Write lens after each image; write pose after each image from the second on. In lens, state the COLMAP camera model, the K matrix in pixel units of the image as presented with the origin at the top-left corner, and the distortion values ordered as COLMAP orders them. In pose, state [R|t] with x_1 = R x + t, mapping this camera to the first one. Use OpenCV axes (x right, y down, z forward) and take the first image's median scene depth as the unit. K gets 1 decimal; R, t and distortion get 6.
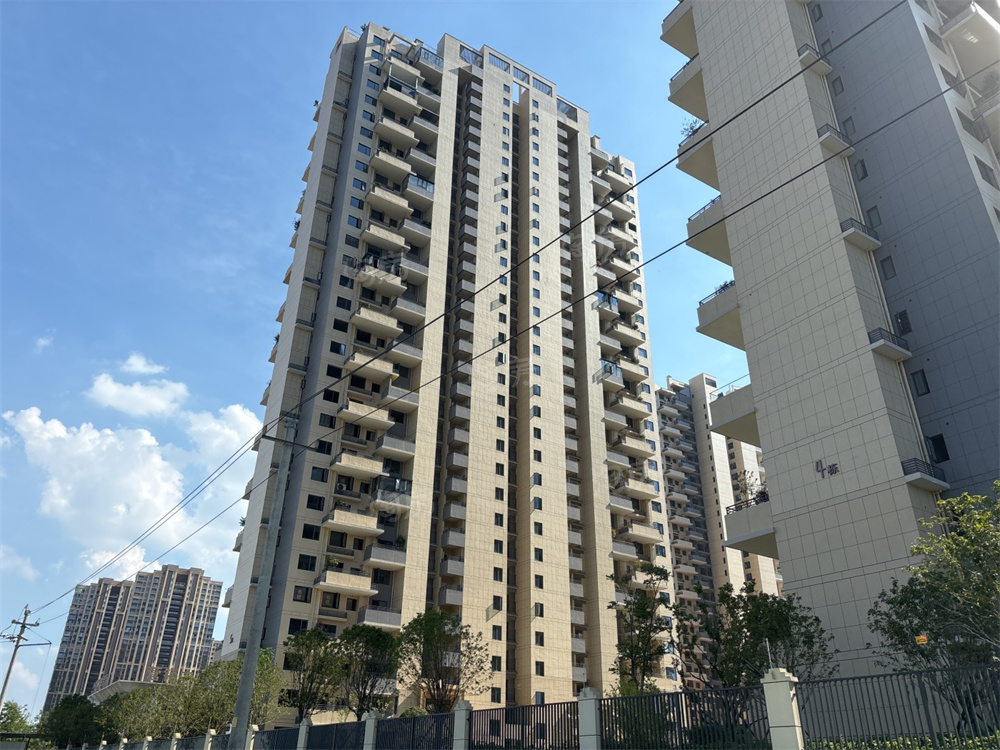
lens RADIAL K [[777.7, 0, 496.2], [0, 777.7, 381.8], [0, 0, 1]] dist [0.050159, -0.061980]
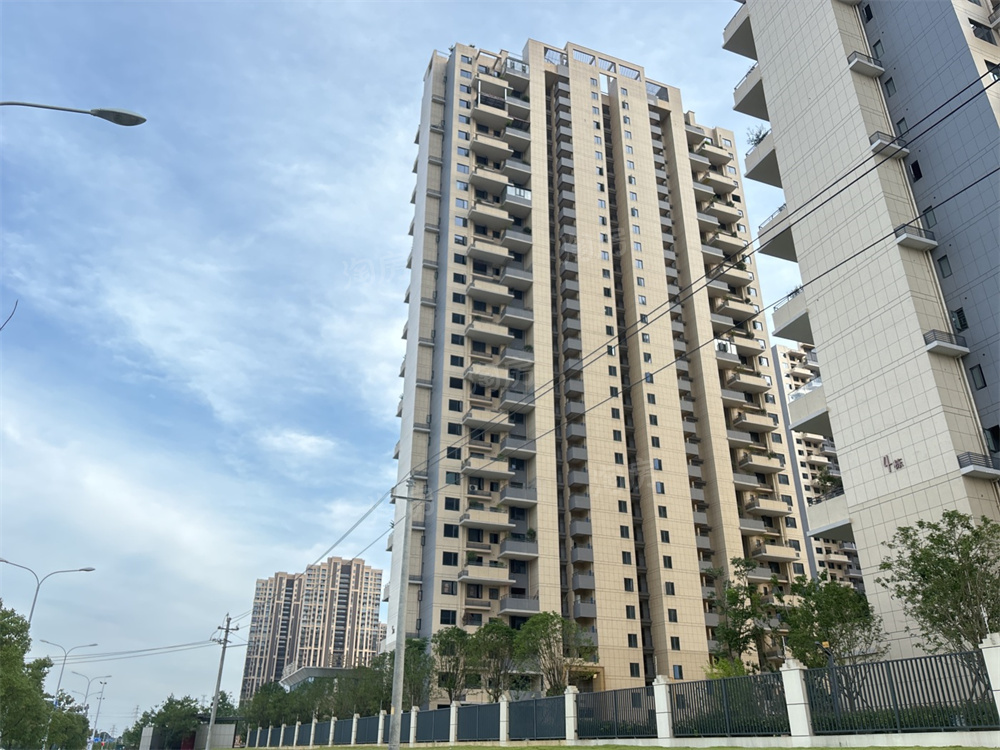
lens RADIAL K [[777.7, 0, 489.5], [0, 777.7, 390.8], [0, 0, 1]] dist [0.050159, -0.061980]
pose [[0.979522, -0.098257, -0.175734, 0.025288], [0.105449, 0.993908, 0.032041, -0.028772], [0.171515, -0.049915, 0.983916, -0.056979]]
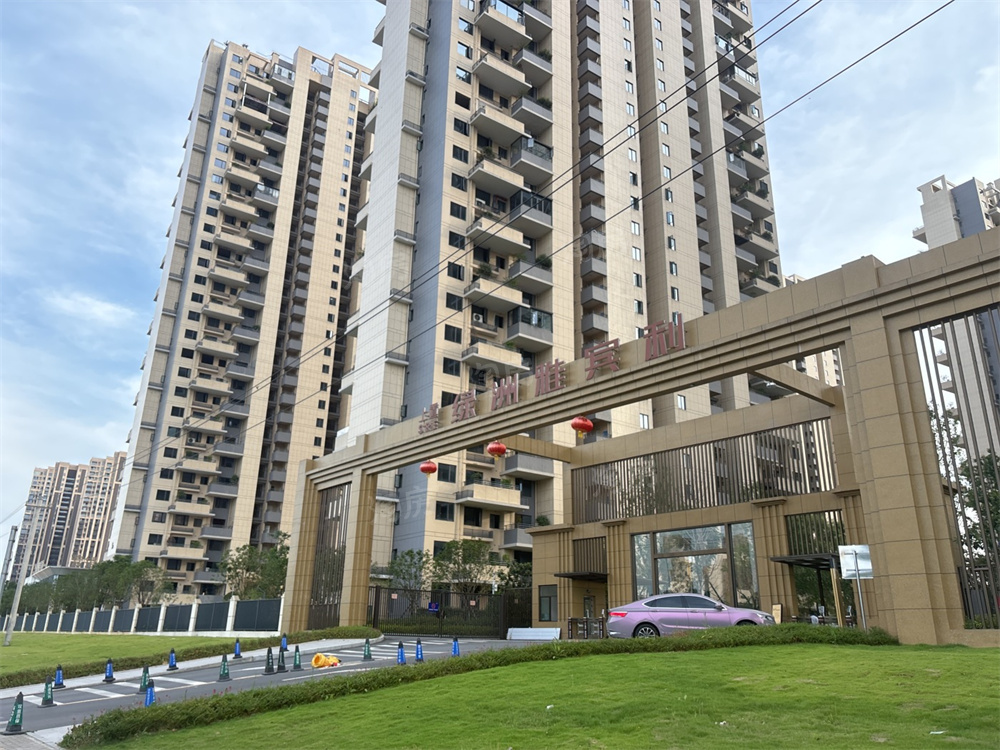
lens RADIAL K [[777.7, 0, 496.2], [0, 777.7, 375.2], [0, 0, 1]] dist [0.050159, -0.061980]
pose [[0.999079, 0.014640, 0.040326, 0.241684], [-0.020300, 0.989407, 0.143745, -0.161479], [-0.037795, -0.144431, 0.988793, -0.322719]]
